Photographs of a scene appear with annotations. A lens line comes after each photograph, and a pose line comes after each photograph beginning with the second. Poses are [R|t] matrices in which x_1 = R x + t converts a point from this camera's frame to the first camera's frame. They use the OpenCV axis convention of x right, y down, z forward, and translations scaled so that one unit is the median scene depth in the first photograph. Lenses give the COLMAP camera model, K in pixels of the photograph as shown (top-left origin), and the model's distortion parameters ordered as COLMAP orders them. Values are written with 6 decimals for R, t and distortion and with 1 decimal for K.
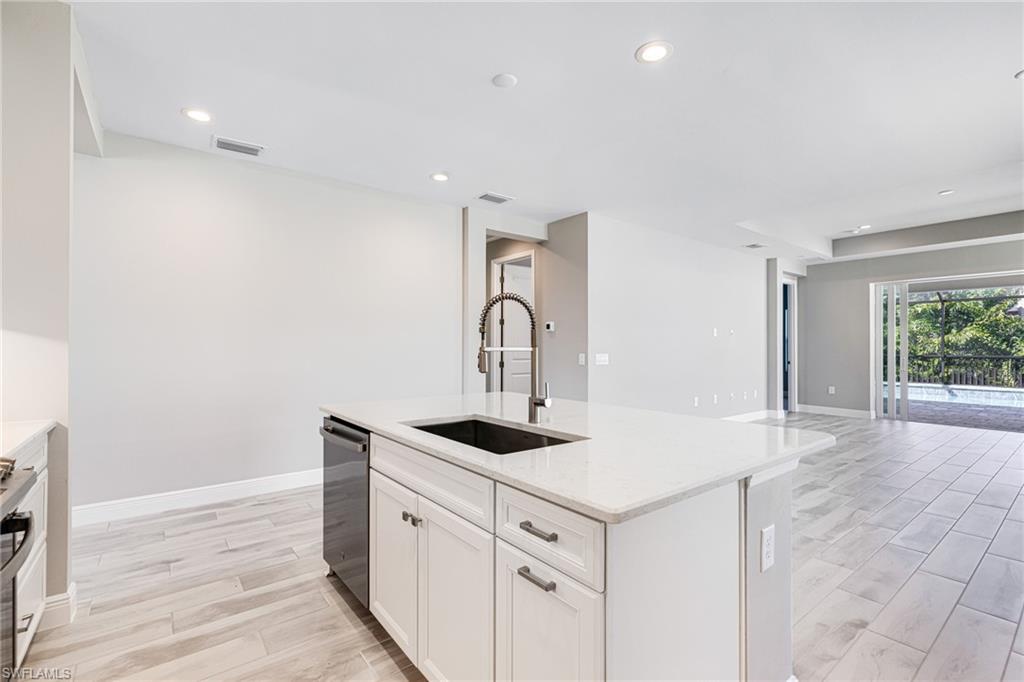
lens RADIAL K [[465.0, 0, 510.5], [0, 465.0, 333.9], [0, 0, 1]] dist [0.002002, 0.000306]
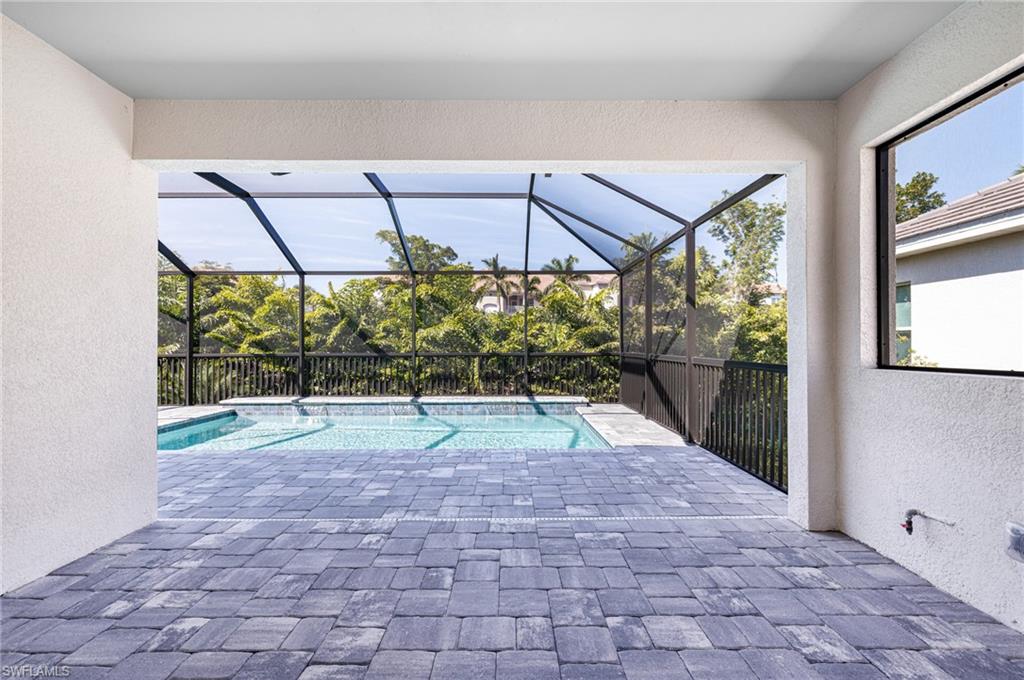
lens RADIAL K [[463.8, 0, 512.0], [0, 463.8, 340.0], [0, 0, 1]] dist [0.001824, -0.000117]
pose [[0.616420, 0.003769, 0.787409, 0.835710], [-0.014013, 0.999883, 0.006184, 0.034794], [-0.787293, -0.014846, 0.616400, 0.823750]]
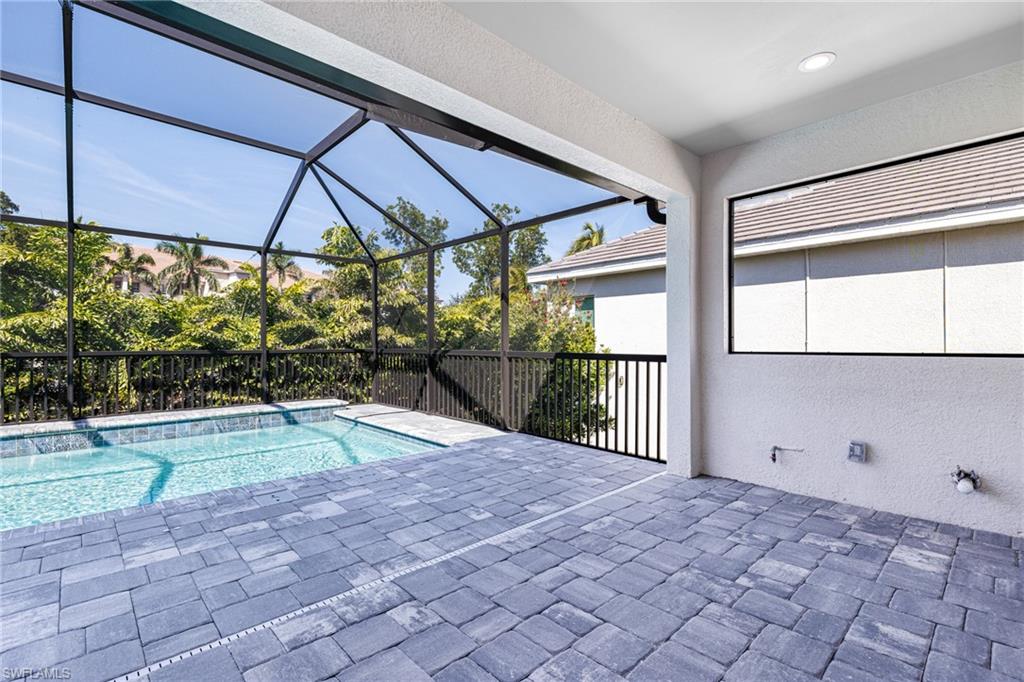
lens RADIAL K [[463.8, 0, 512.0], [0, 463.8, 341.0], [0, 0, 1]] dist [0.001824, -0.000117]
pose [[-0.081591, 0.000491, 0.996666, 0.803449], [-0.021822, 0.999759, -0.002279, 0.046000], [-0.996427, -0.021935, -0.081560, 1.082233]]
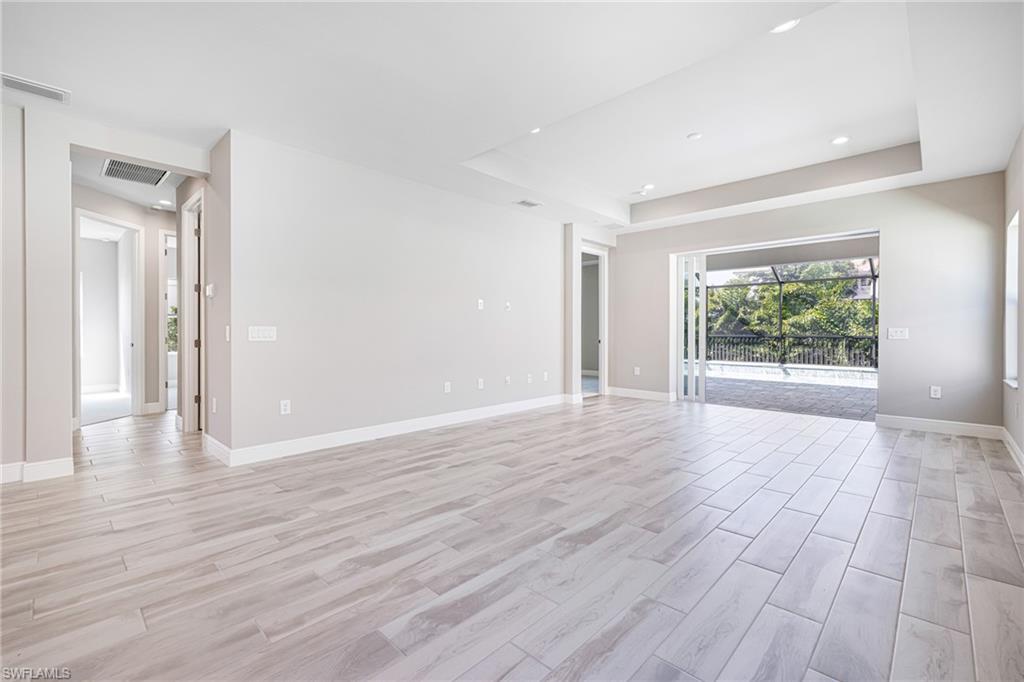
lens RADIAL K [[457.7, 0, 513.7], [0, 457.7, 325.4], [0, 0, 1]] dist [0.000499, -0.000031]
pose [[0.988891, 0.000481, 0.148643, 0.327105], [-0.002399, 0.999916, 0.012722, 0.020902], [-0.148625, -0.012937, 0.988809, 0.149812]]
